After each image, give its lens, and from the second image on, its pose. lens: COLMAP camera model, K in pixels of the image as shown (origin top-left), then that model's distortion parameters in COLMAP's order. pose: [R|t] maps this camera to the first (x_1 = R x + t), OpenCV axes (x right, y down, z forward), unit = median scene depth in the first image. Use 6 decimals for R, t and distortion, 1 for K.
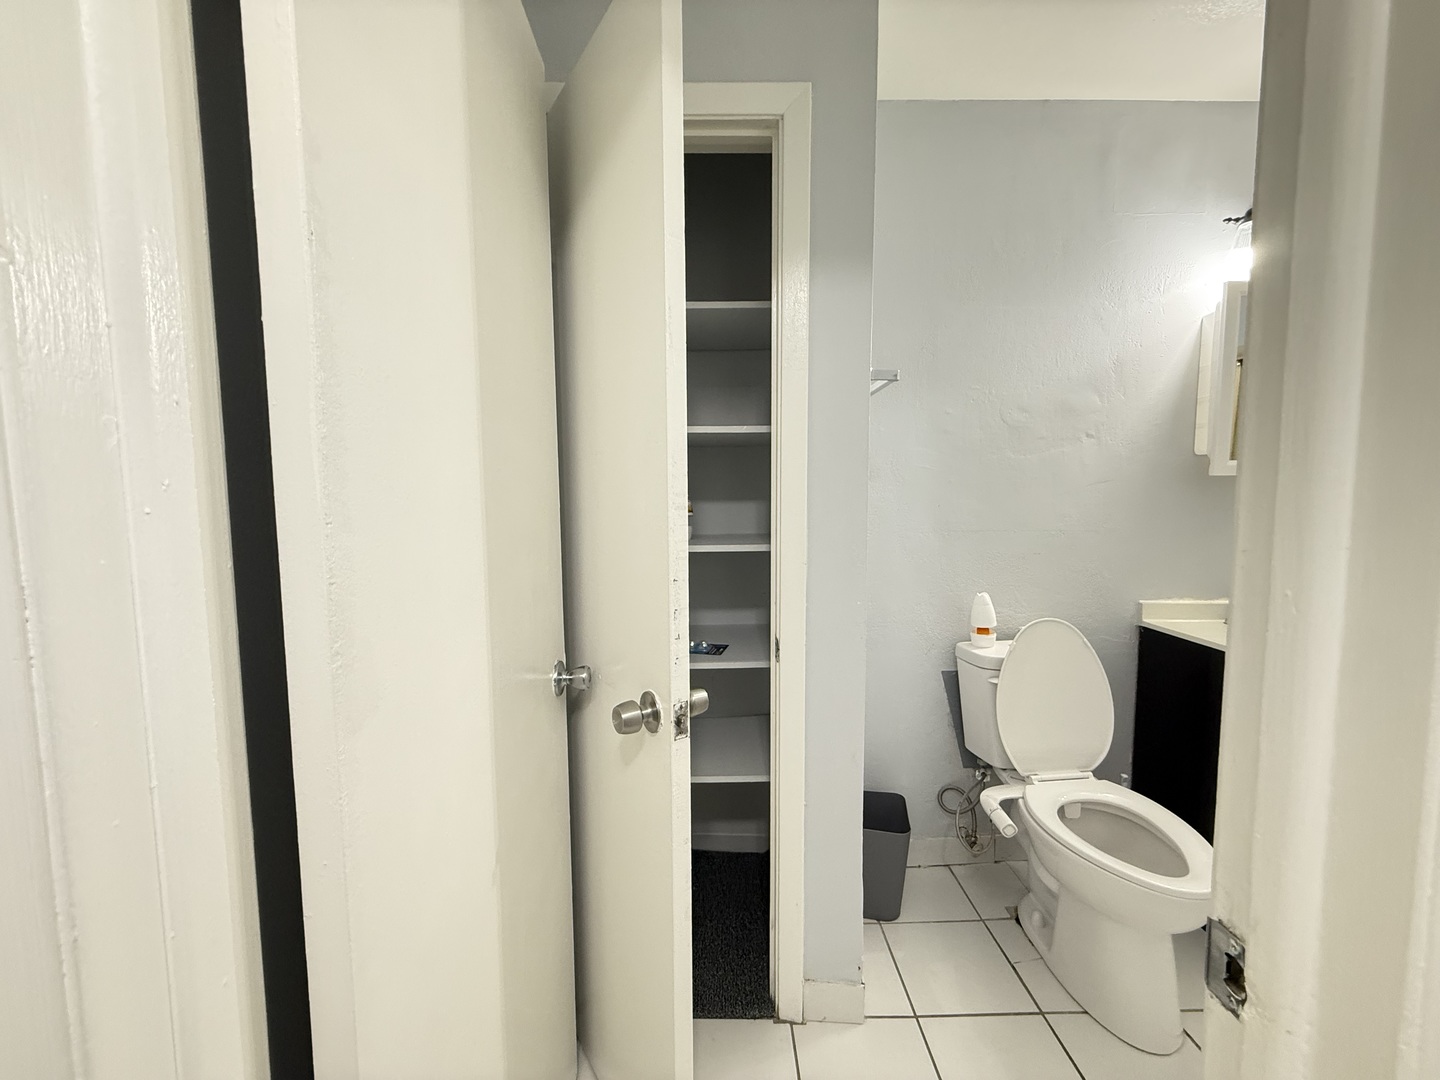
lens RADIAL K [[571.4, 0, 715.9], [0, 571.4, 539.3], [0, 0, 1]] dist [0.000076, -0.000249]
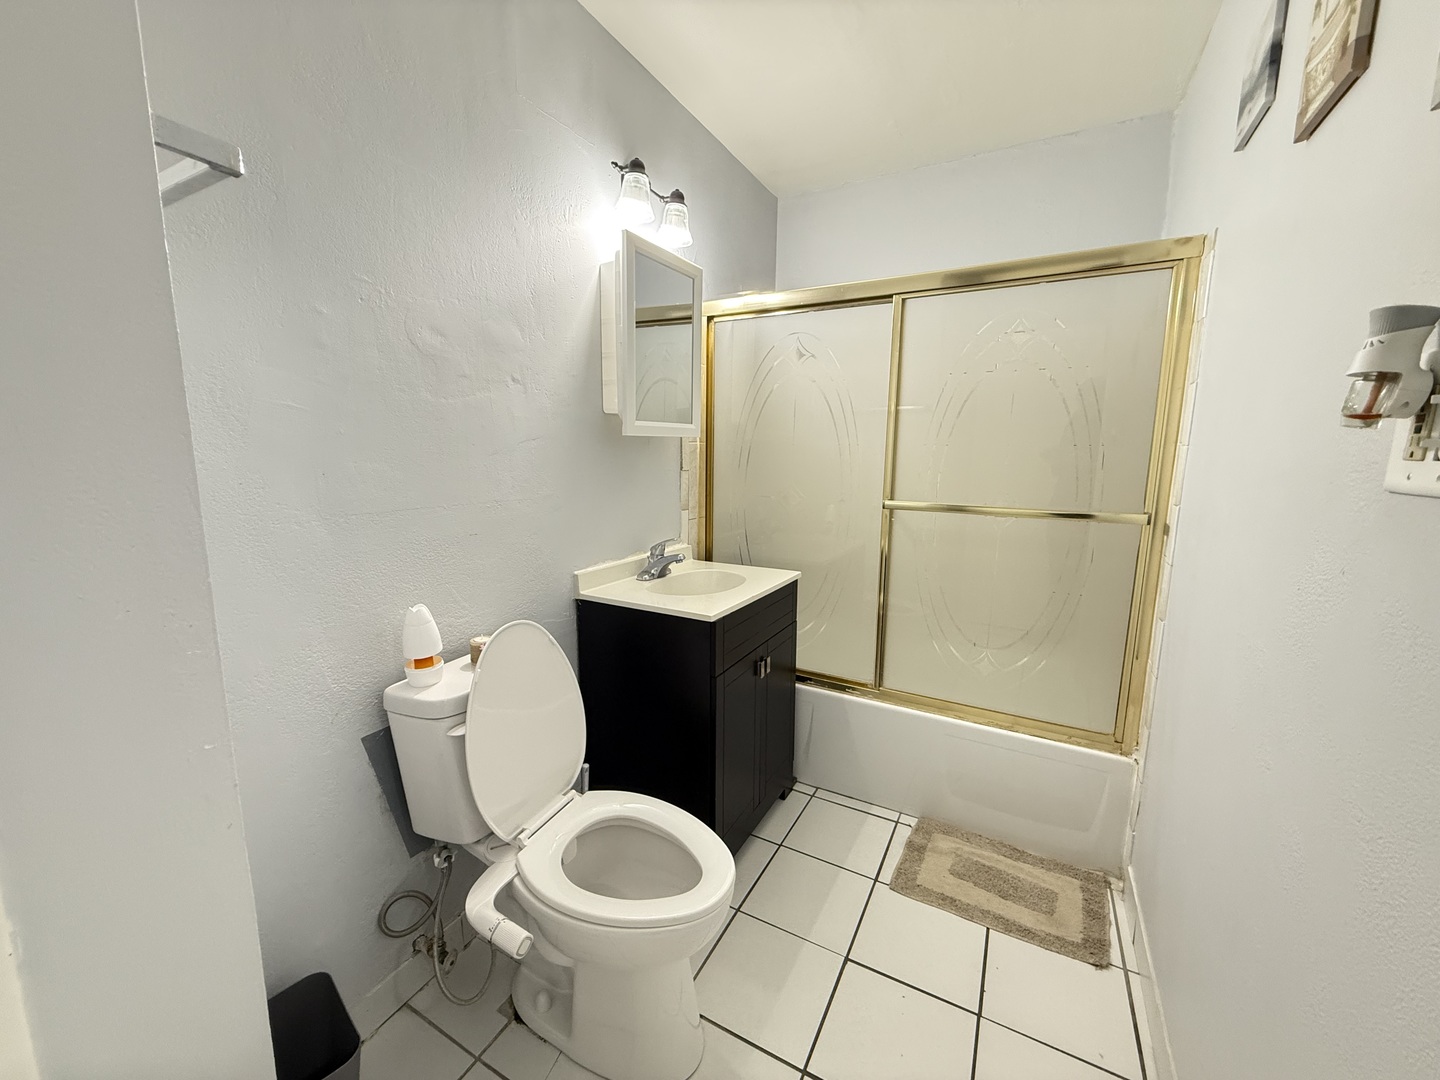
lens RADIAL K [[571.4, 0, 715.9], [0, 571.4, 539.3], [0, 0, 1]] dist [0.000076, -0.000249]
pose [[0.483537, -0.126500, 0.866135, 0.071572], [0.058250, 0.991959, 0.112358, -0.034931], [-0.873384, -0.003877, 0.487017, 0.374662]]
